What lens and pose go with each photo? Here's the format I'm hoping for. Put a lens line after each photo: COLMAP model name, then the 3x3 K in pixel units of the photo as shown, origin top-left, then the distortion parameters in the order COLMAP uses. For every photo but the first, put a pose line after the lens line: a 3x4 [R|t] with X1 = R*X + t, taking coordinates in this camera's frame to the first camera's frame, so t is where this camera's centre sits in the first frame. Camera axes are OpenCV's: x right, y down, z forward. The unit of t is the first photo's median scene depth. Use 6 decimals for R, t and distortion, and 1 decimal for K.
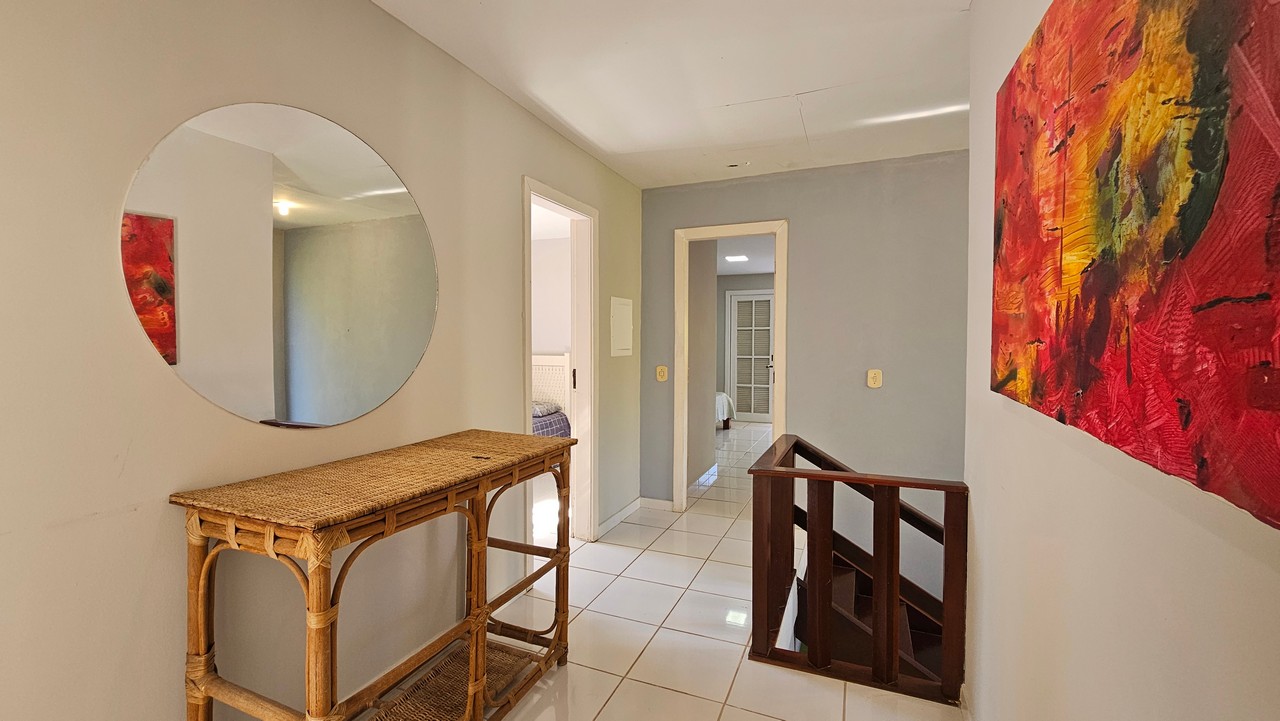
lens RADIAL K [[520.8, 0, 639.0], [0, 520.8, 357.0], [0, 0, 1]] dist [0.000230, 0.000946]
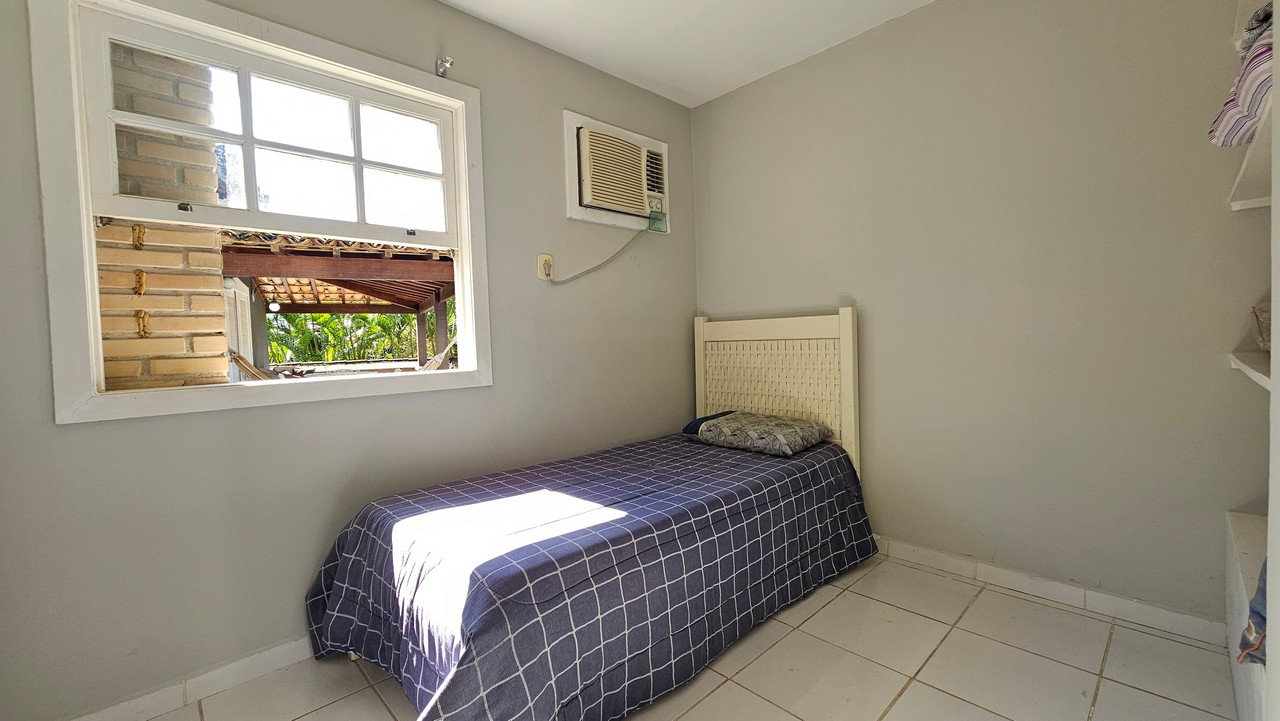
lens RADIAL K [[520.8, 0, 639.0], [0, 520.8, 357.0], [0, 0, 1]] dist [0.000230, 0.000946]
pose [[0.913661, -0.019700, -0.406000, -0.120645], [0.026697, 0.999577, 0.011577, 0.024524], [0.405600, -0.021416, 0.913800, 0.537747]]
